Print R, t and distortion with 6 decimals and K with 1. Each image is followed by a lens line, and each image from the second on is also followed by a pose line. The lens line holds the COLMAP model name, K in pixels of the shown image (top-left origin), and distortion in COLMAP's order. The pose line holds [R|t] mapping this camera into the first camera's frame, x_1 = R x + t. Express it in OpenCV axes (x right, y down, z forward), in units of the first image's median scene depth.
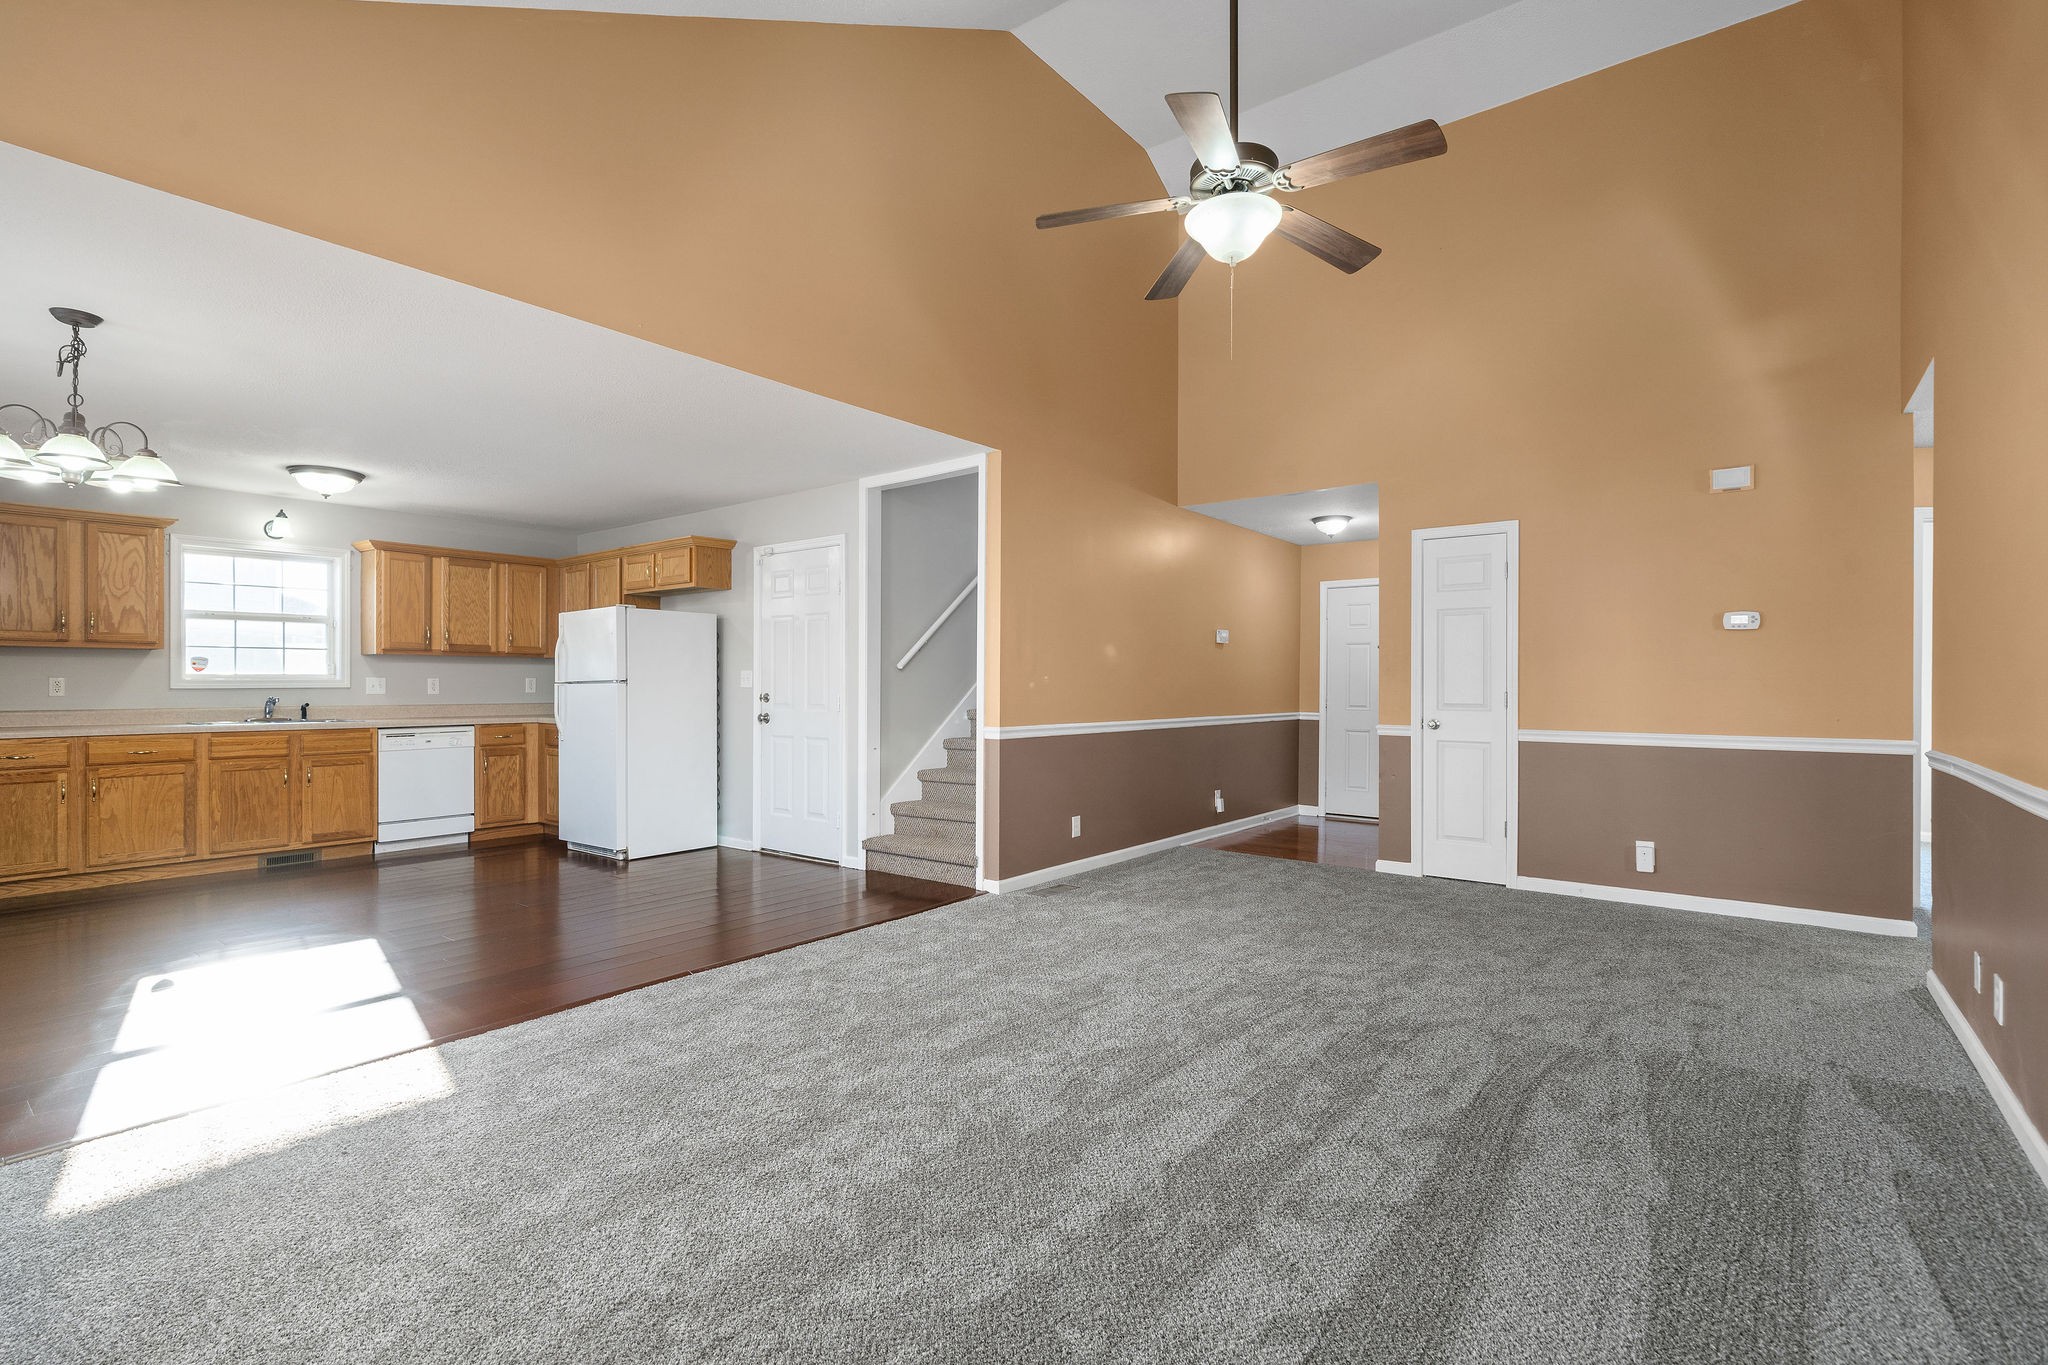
lens RADIAL K [[954.1, 0, 1033.3], [0, 954.1, 686.2], [0, 0, 1]] dist [-0.004642, -0.000083]
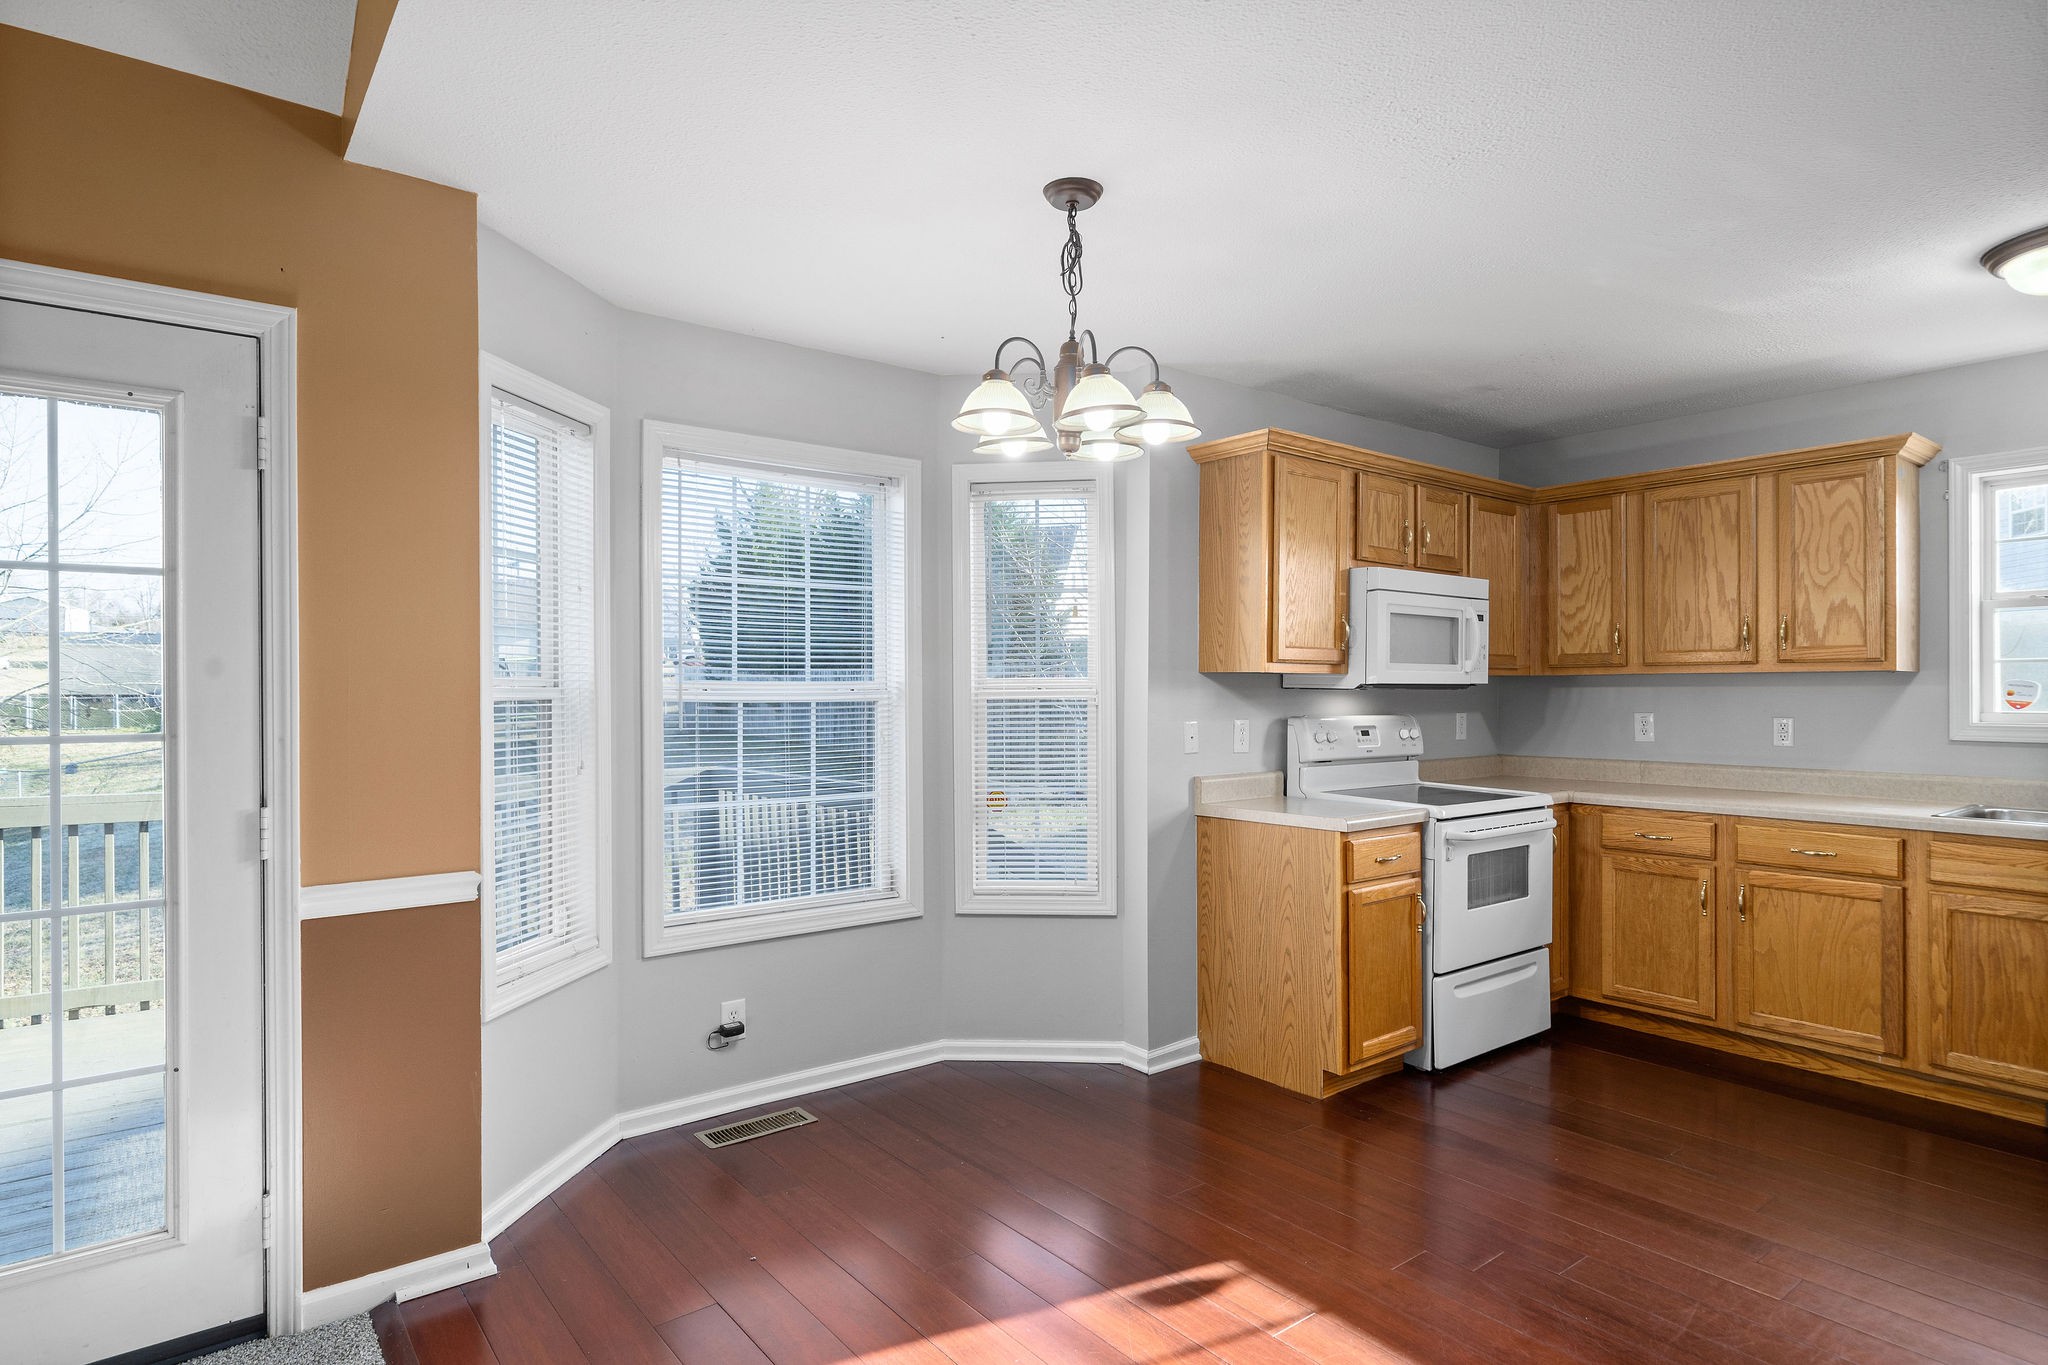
lens RADIAL K [[1096.4, 0, 1016.2], [0, 1096.4, 687.1], [0, 0, 1]] dist [-0.003296, -0.000473]
pose [[-0.250441, 0.001189, -0.968131, -0.146271], [0.002433, 0.999997, 0.000599, -0.028212], [0.968129, -0.002206, -0.250443, 0.598846]]
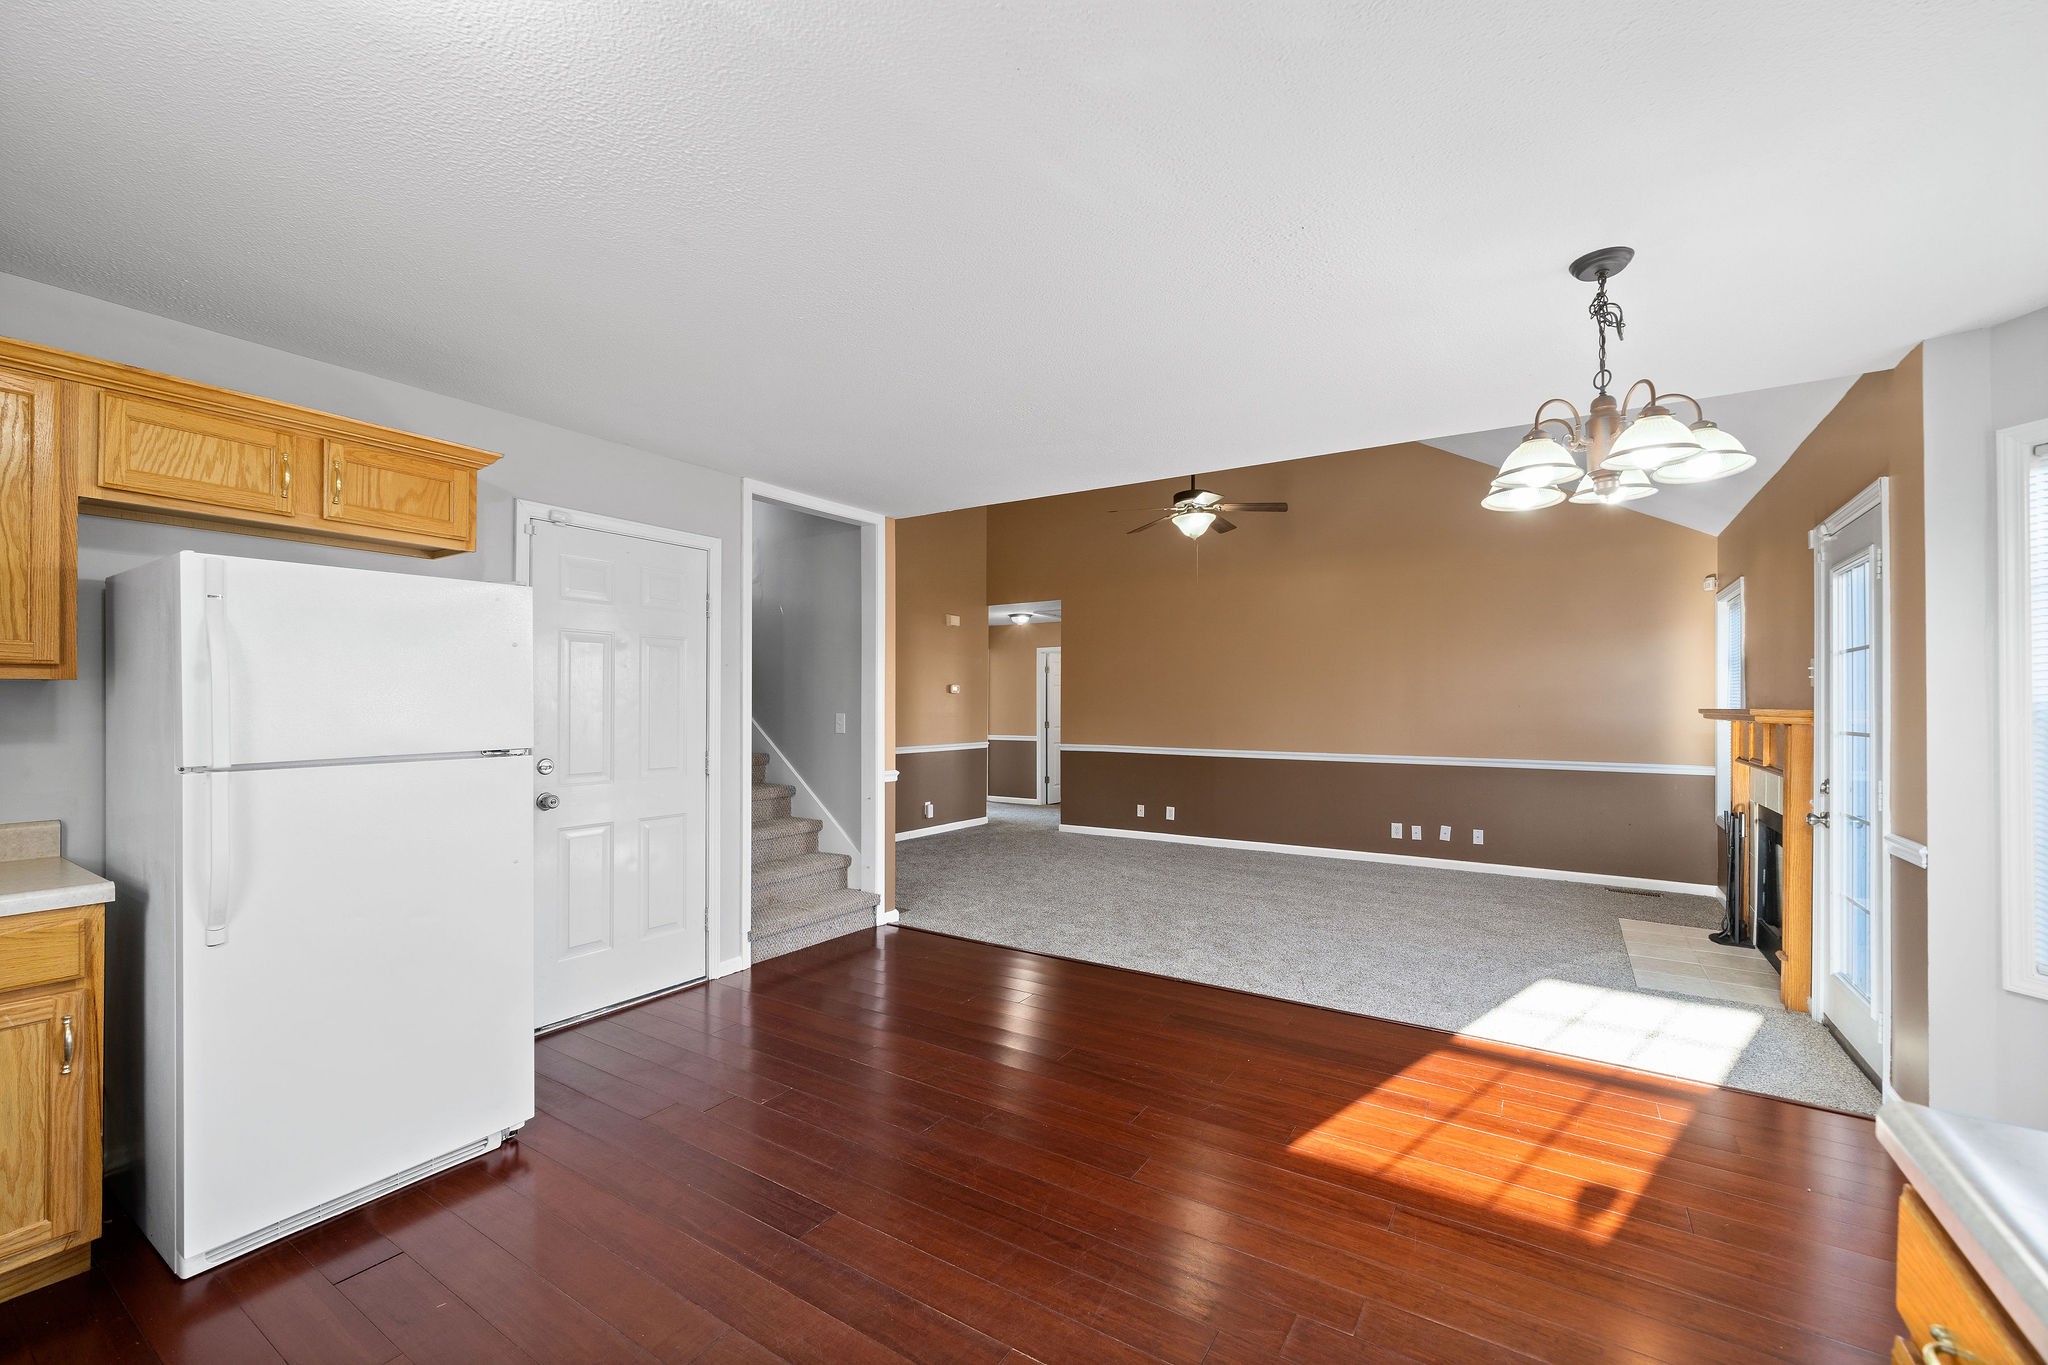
lens RADIAL K [[834.7, 0, 1033.7], [0, 834.7, 697.2], [0, 0, 1]] dist [-0.001057, -0.000191]
pose [[-0.104555, 0.006196, 0.994500, -0.834903], [-0.009699, 0.999927, -0.007250, -0.030145], [-0.994472, -0.010404, -0.104487, 0.773906]]
